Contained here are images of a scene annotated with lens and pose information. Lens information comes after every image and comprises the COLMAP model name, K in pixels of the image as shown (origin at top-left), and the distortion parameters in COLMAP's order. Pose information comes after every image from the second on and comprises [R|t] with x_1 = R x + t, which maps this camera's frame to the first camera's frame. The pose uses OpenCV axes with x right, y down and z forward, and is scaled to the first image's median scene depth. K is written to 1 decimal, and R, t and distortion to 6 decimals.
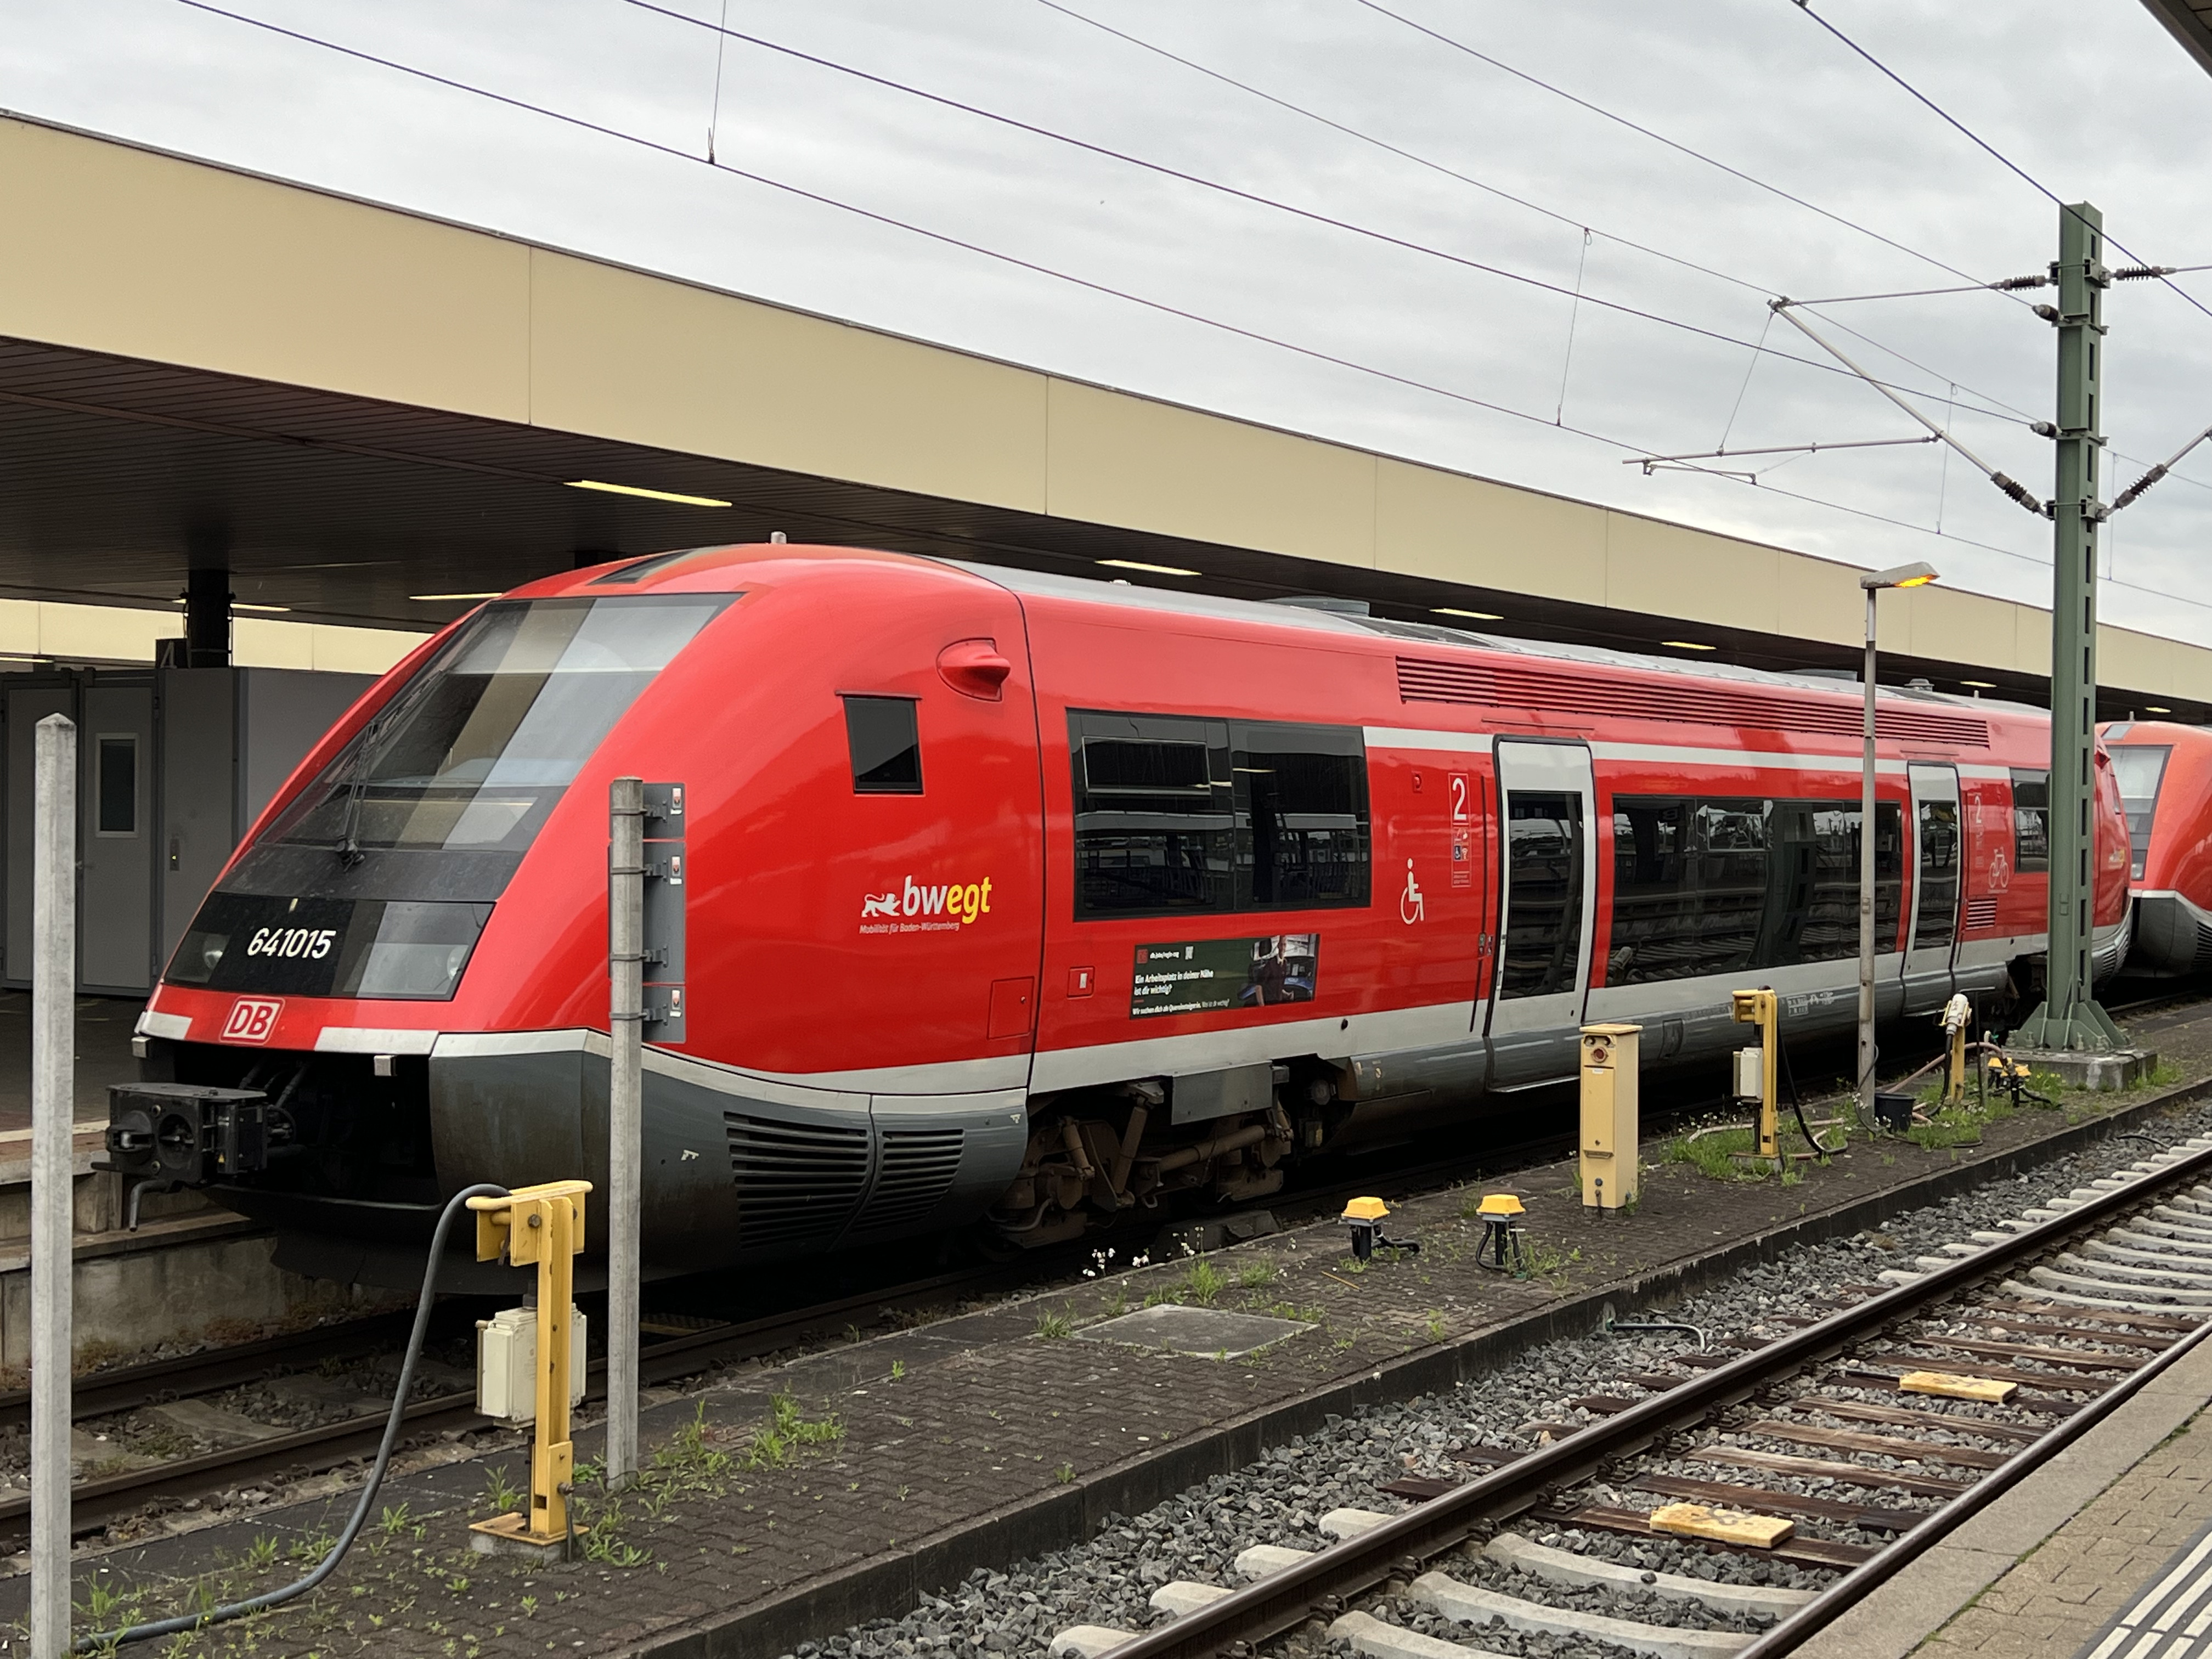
lens RADIAL K [[2788.7, 0, 1106.0], [0, 2788.7, 829.5], [0, 0, 1]] dist [0.210109, -0.706784]
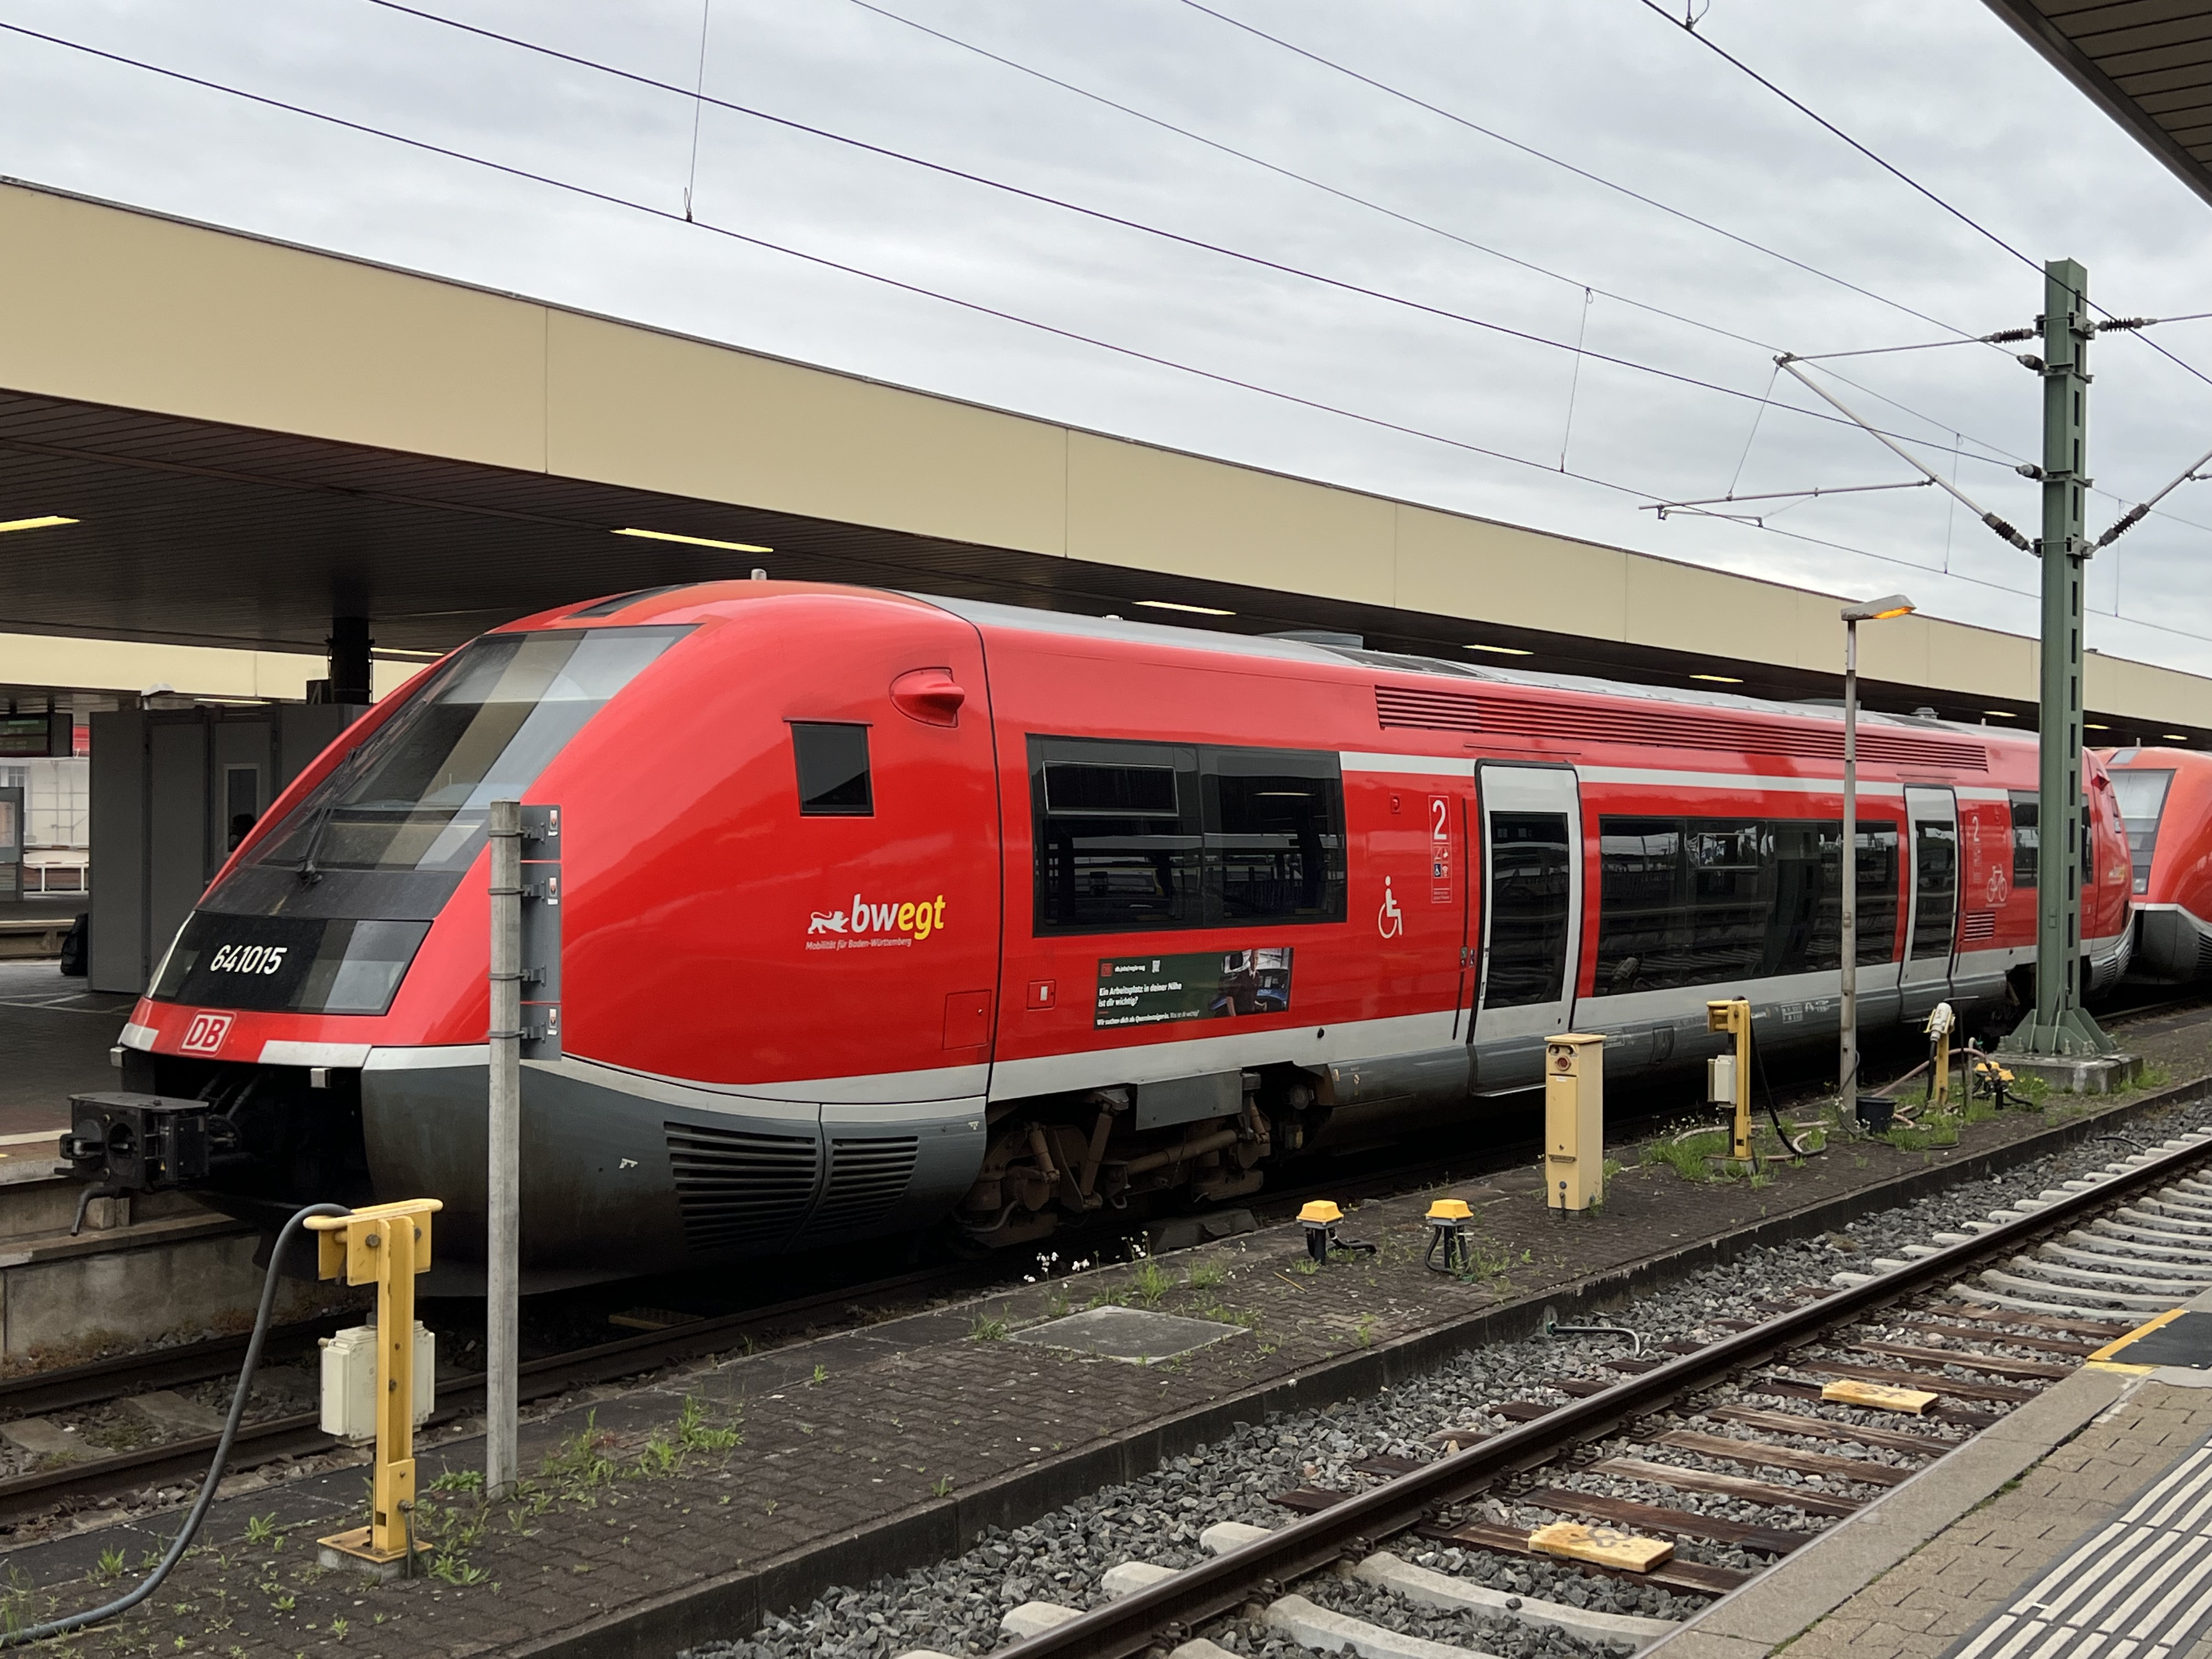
lens RADIAL K [[2428.4, 0, 1106.0], [0, 2428.4, 829.5], [0, 0, 1]] dist [0.182937, -0.537727]
pose [[0.997907, -0.002234, -0.064625, 0.080624], [0.001744, 0.999969, -0.007635, -0.000481], [0.064640, 0.007506, 0.997880, 0.096423]]
